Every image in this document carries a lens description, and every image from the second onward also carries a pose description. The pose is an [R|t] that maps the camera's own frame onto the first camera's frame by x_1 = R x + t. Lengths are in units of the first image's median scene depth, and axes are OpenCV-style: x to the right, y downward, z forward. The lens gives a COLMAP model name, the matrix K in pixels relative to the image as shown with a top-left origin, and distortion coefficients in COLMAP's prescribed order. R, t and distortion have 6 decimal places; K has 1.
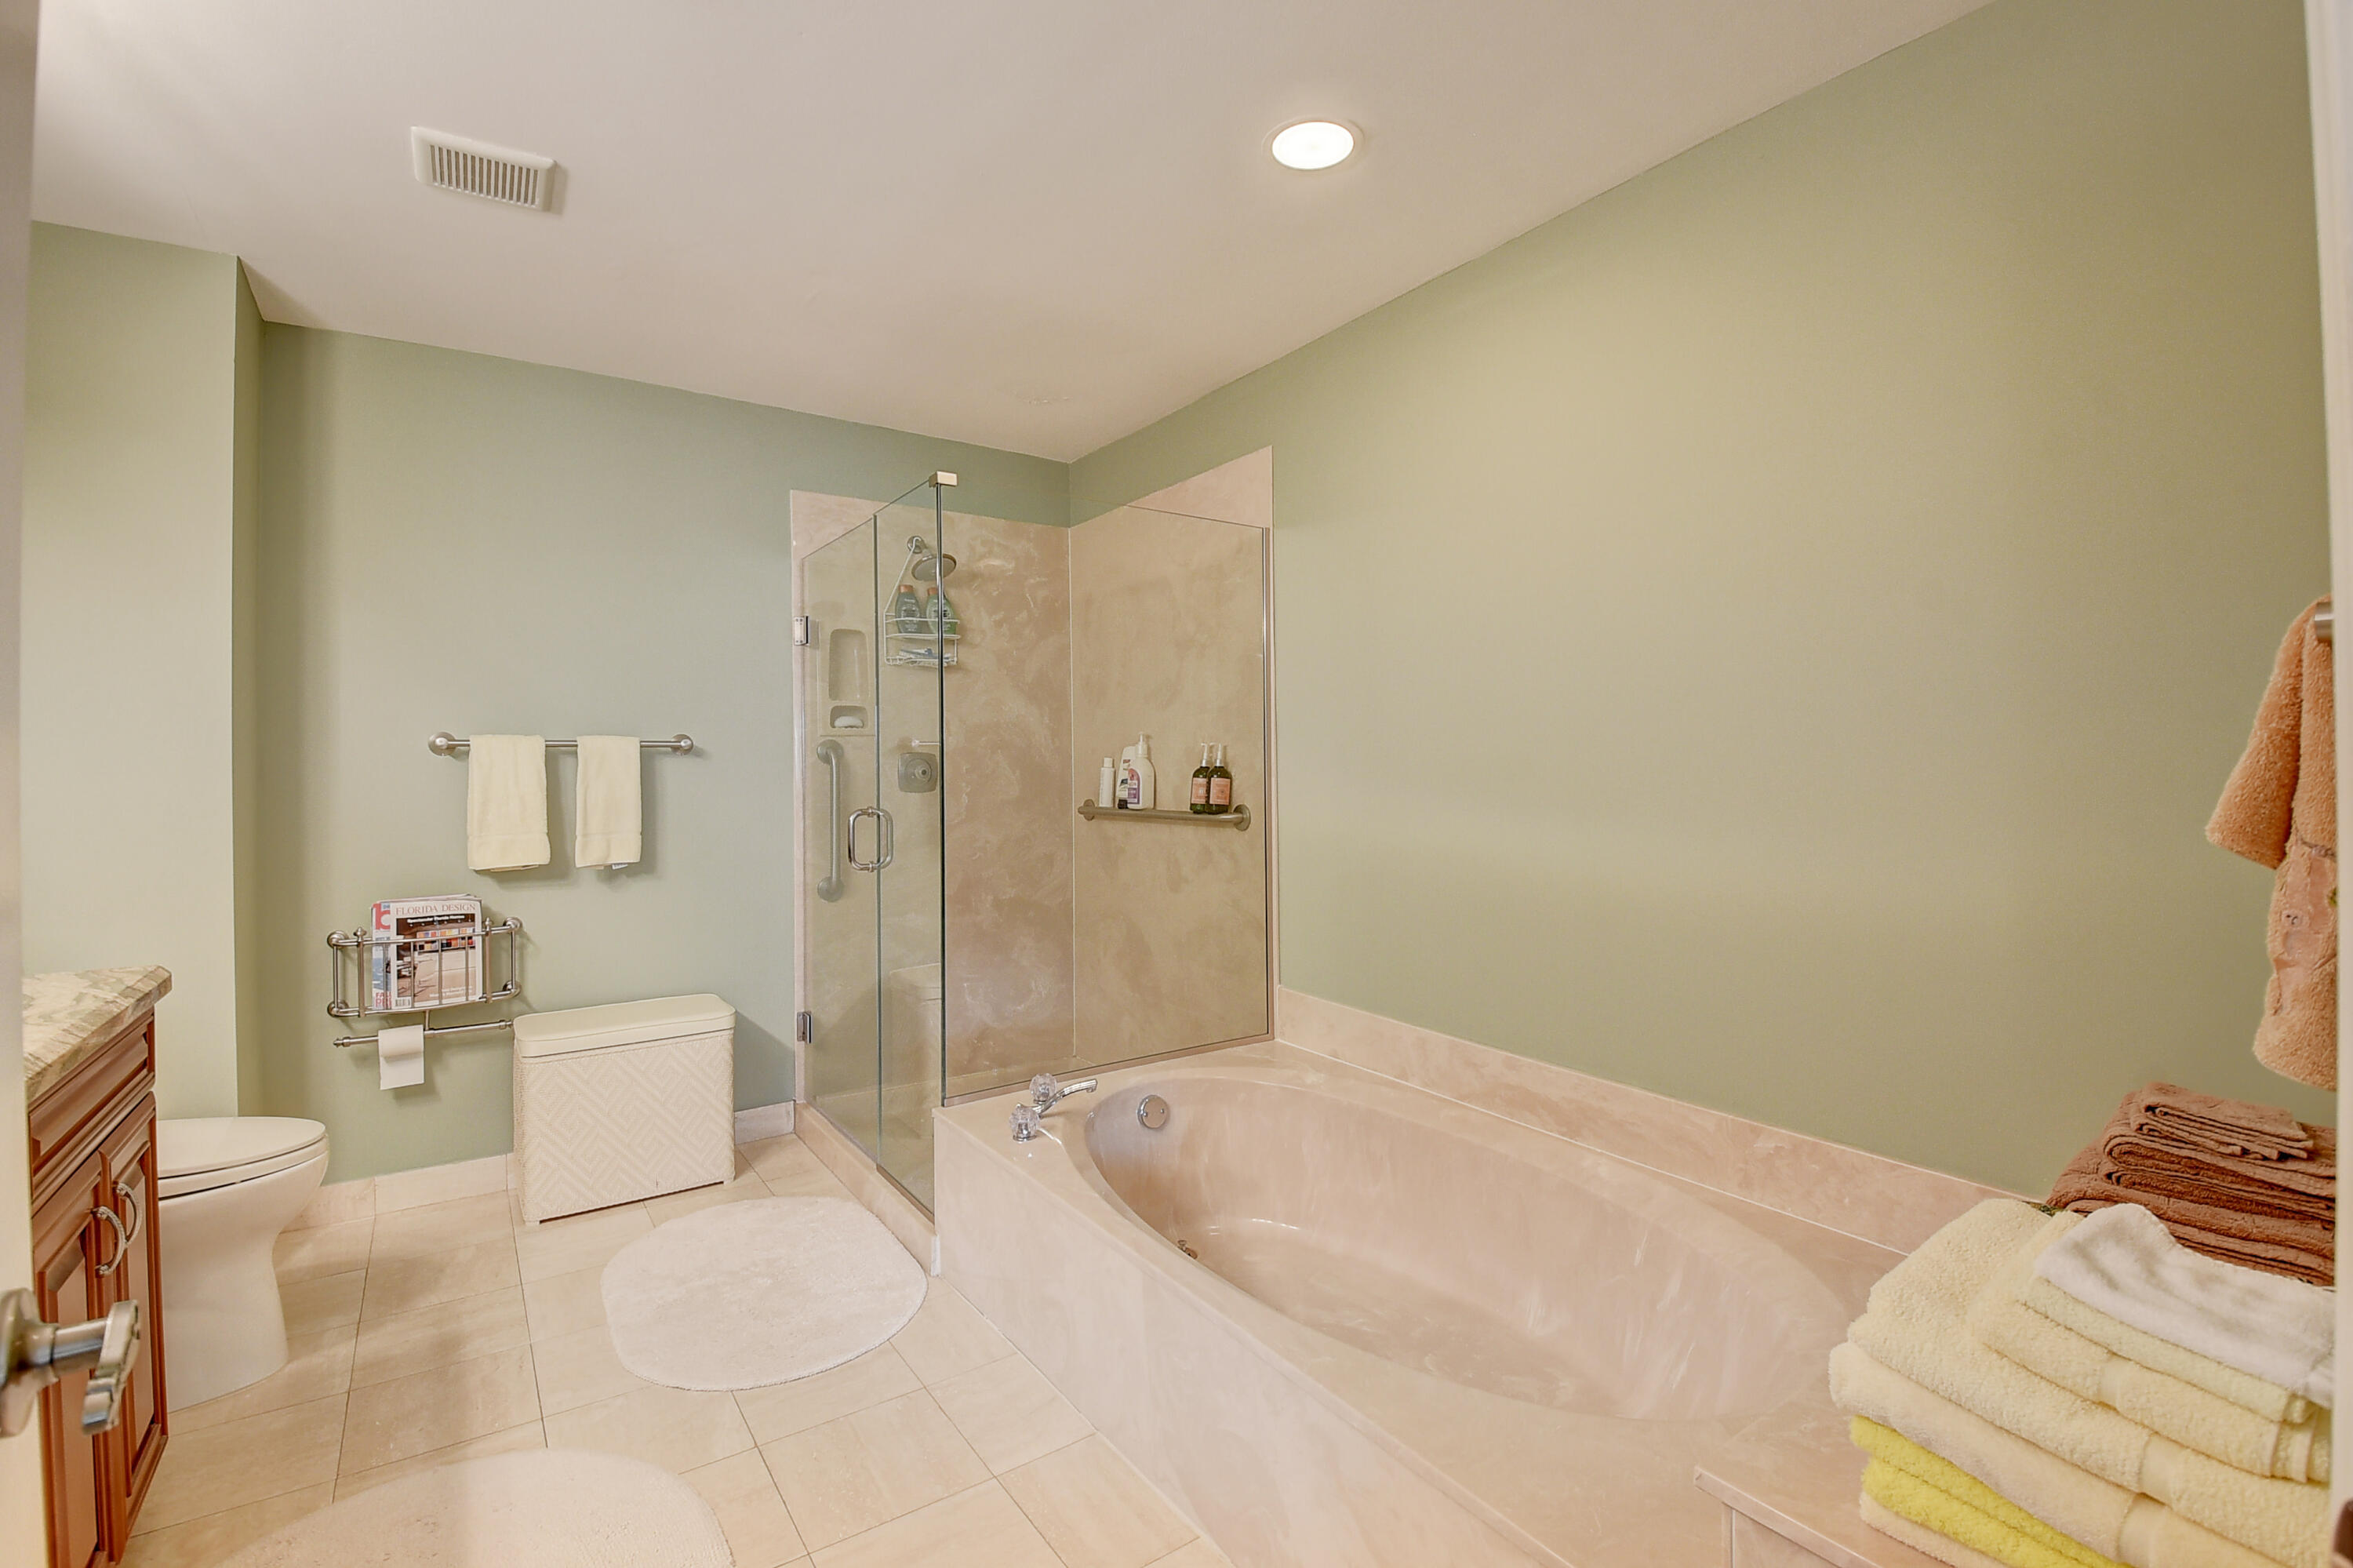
lens RADIAL K [[1039.1, 0, 1165.5], [0, 1039.1, 776.3], [0, 0, 1]] dist [0.002141, -0.016789]
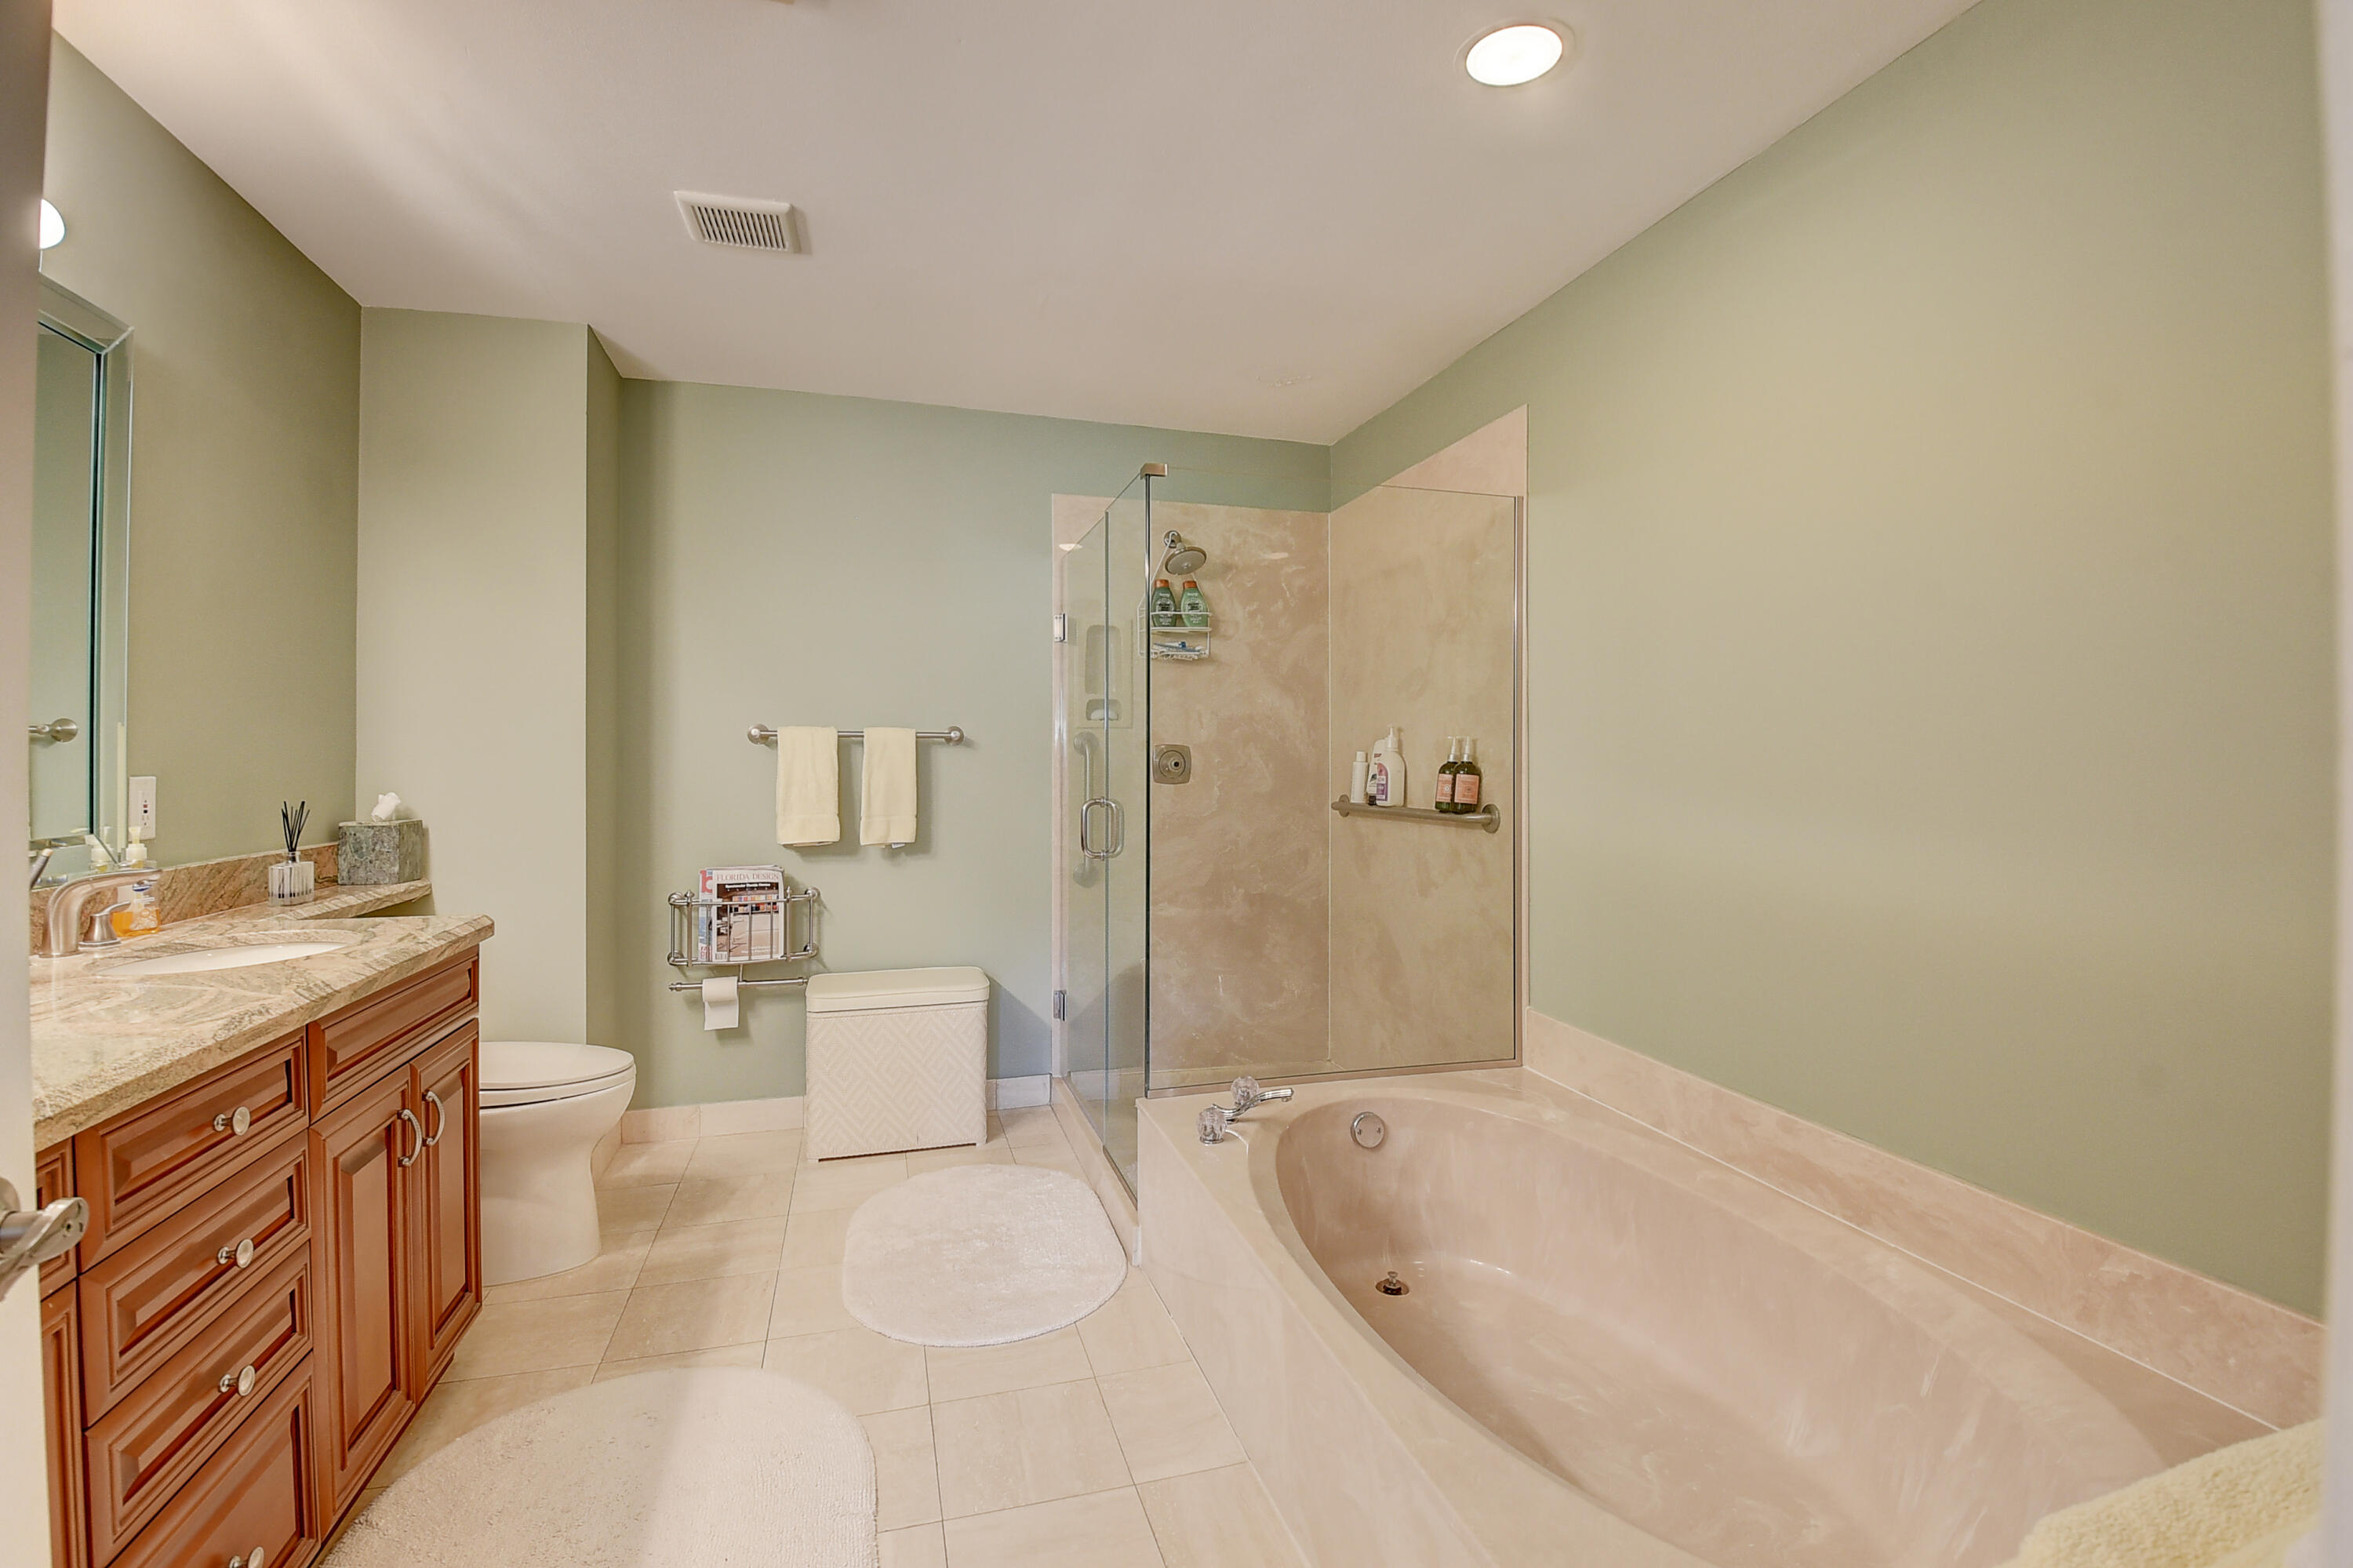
lens RADIAL K [[1039.1, 0, 1171.0], [0, 1039.1, 772.7], [0, 0, 1]] dist [0.002141, -0.016789]
pose [[0.949316, 0.015897, -0.313922, 0.112501], [-0.014994, 0.999874, 0.005292, -0.001179], [0.313966, -0.000317, 0.949434, 0.056184]]
